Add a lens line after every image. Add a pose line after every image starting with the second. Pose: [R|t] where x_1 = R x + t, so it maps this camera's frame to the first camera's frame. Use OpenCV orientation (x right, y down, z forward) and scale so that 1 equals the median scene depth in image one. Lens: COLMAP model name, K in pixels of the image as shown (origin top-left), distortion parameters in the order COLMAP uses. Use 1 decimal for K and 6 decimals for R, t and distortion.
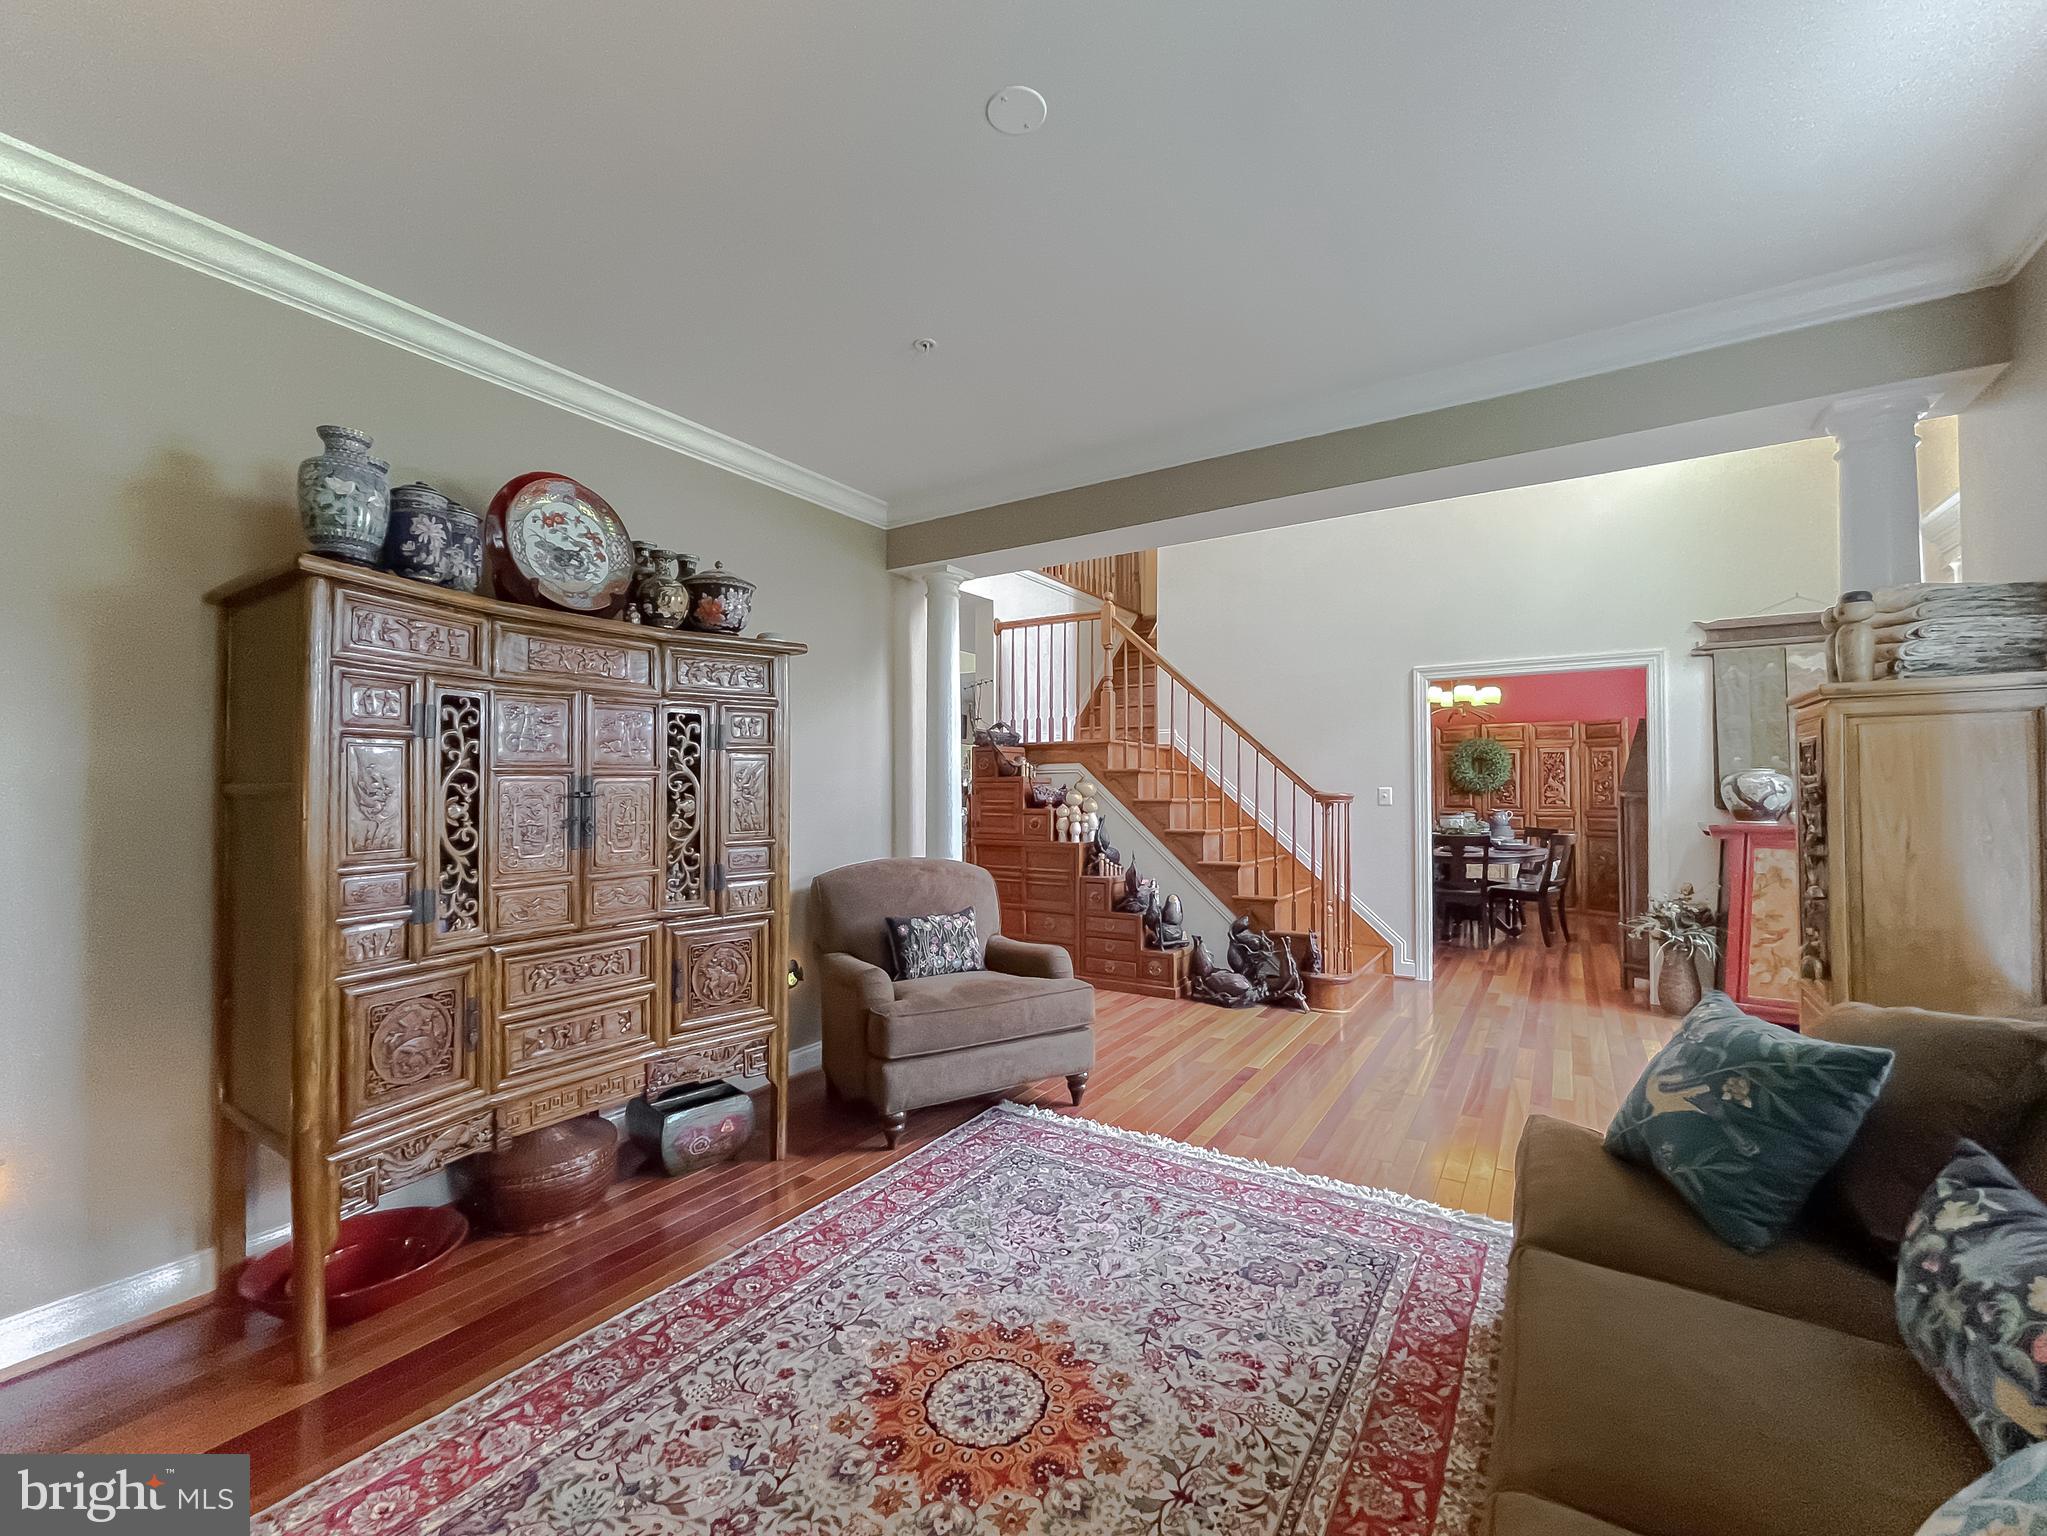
lens RADIAL K [[853.4, 0, 1024.8], [0, 853.4, 772.8], [0, 0, 1]] dist [-0.007089, 0.000642]
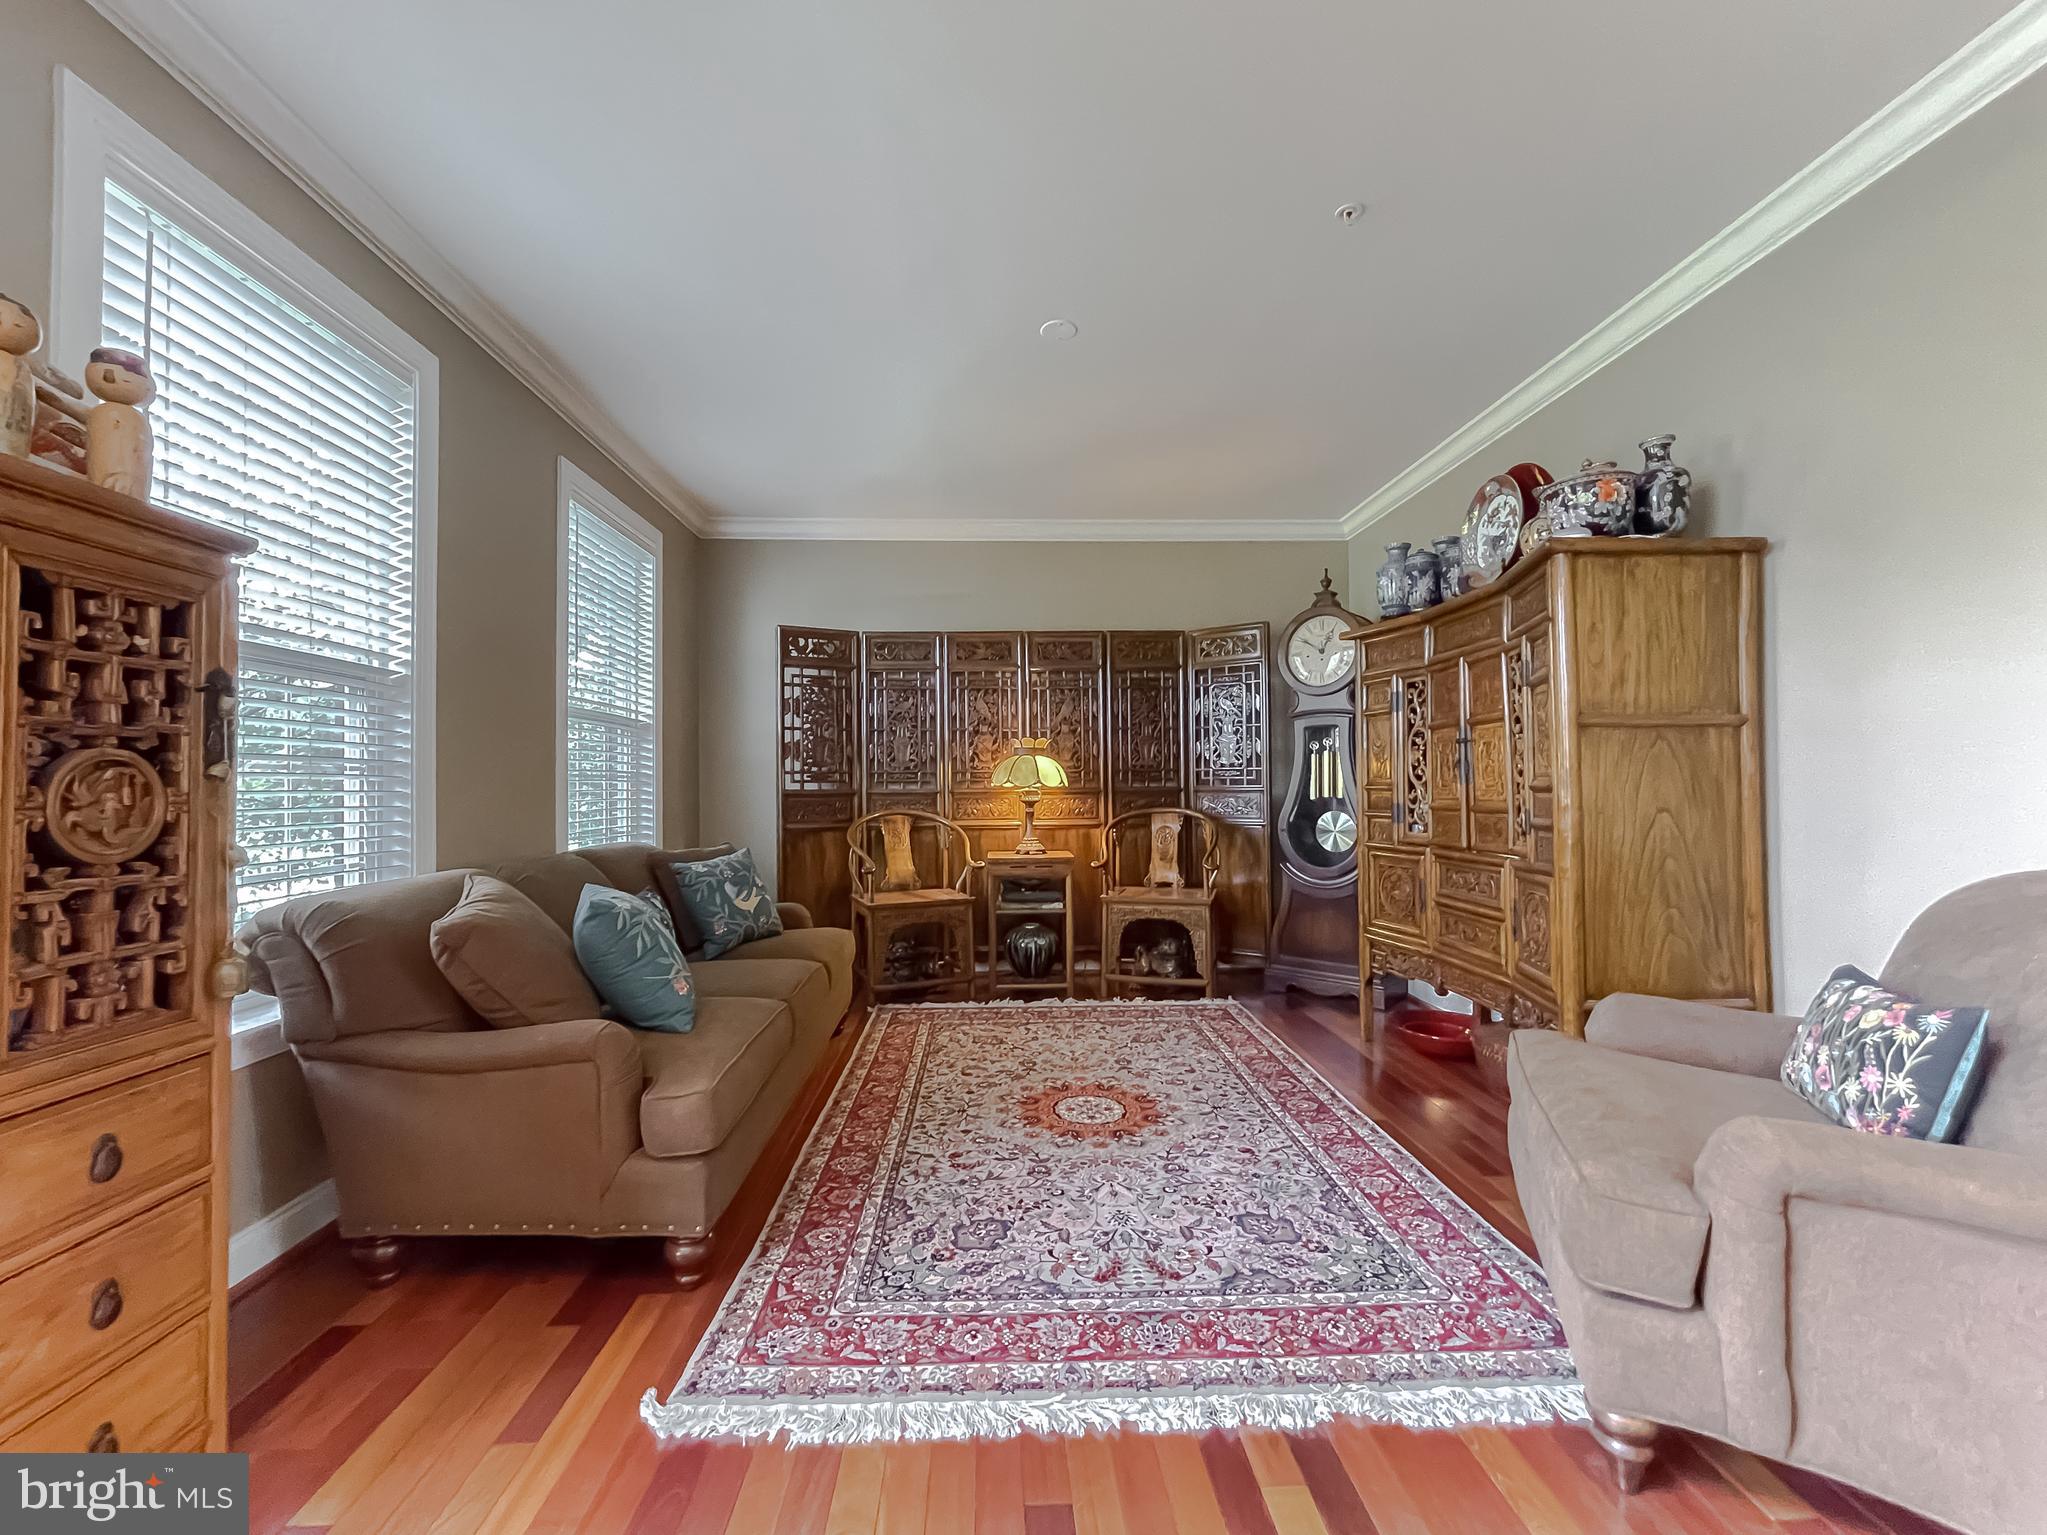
lens RADIAL K [[853.4, 0, 1002.9], [0, 853.4, 768.3], [0, 0, 1]] dist [-0.007089, 0.000642]
pose [[-0.835160, -0.003034, -0.549998, 0.850630], [0.020867, 0.999090, -0.037197, 0.115305], [0.549611, -0.042542, -0.834337, 1.958876]]
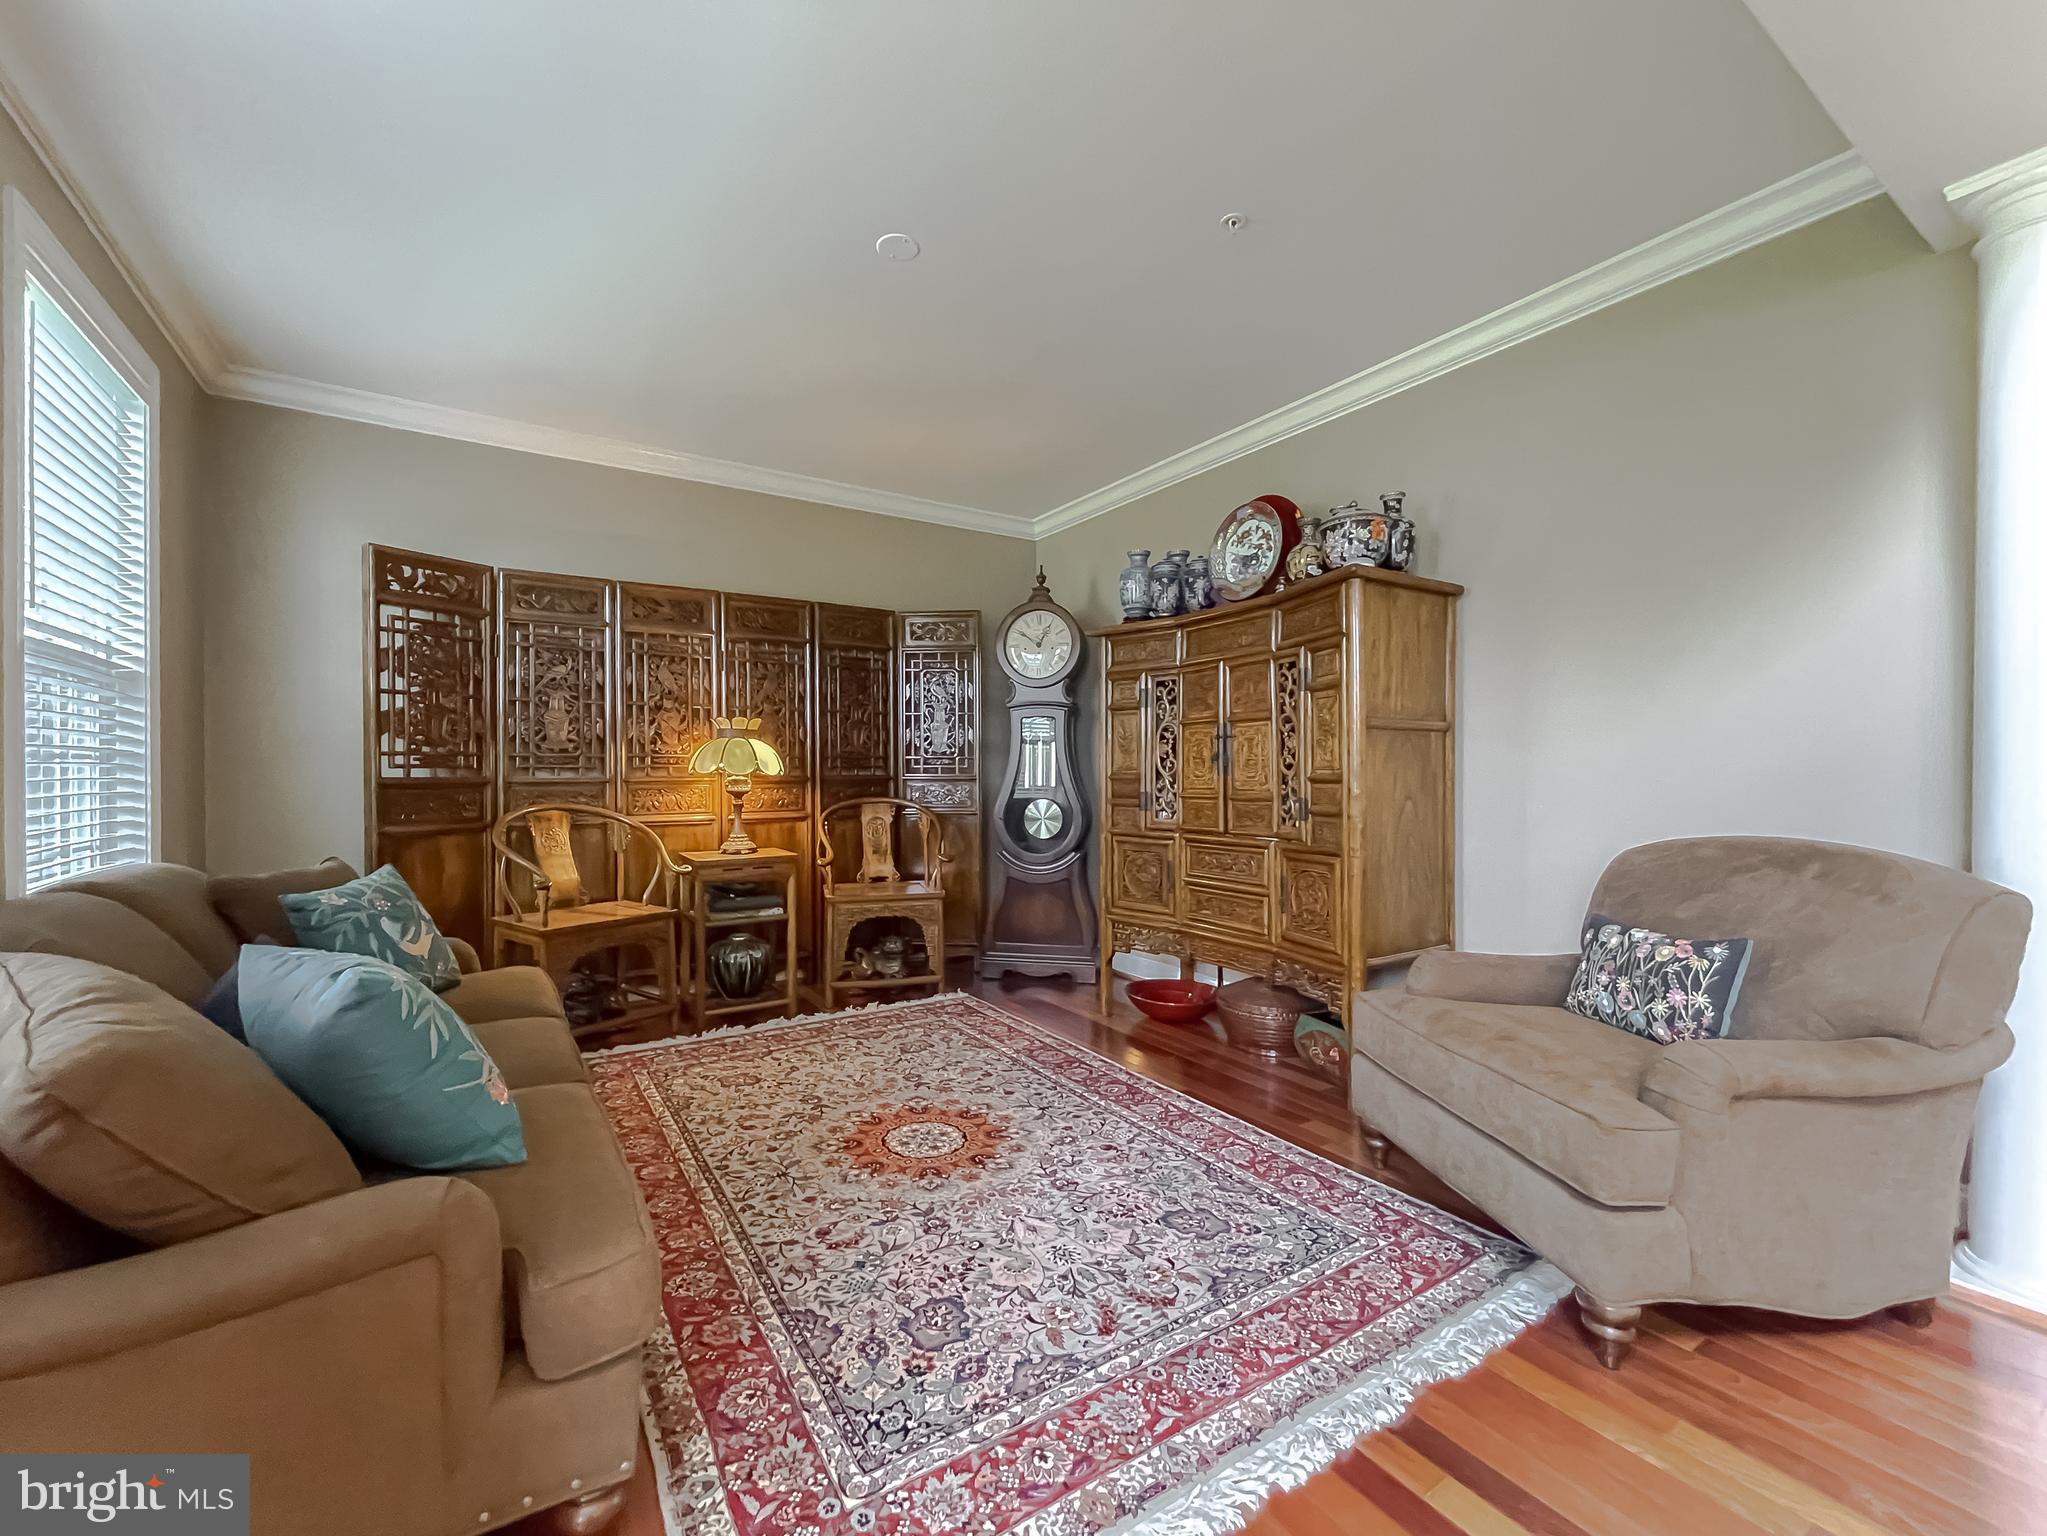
lens RADIAL K [[853.4, 0, 1014.3], [0, 853.4, 771.4], [0, 0, 1]] dist [-0.007089, 0.000642]
pose [[-0.425619, 0.003421, -0.904896, 1.031340], [0.021181, 0.999757, -0.006183, 0.098690], [0.904655, -0.021798, -0.425588, 1.507336]]
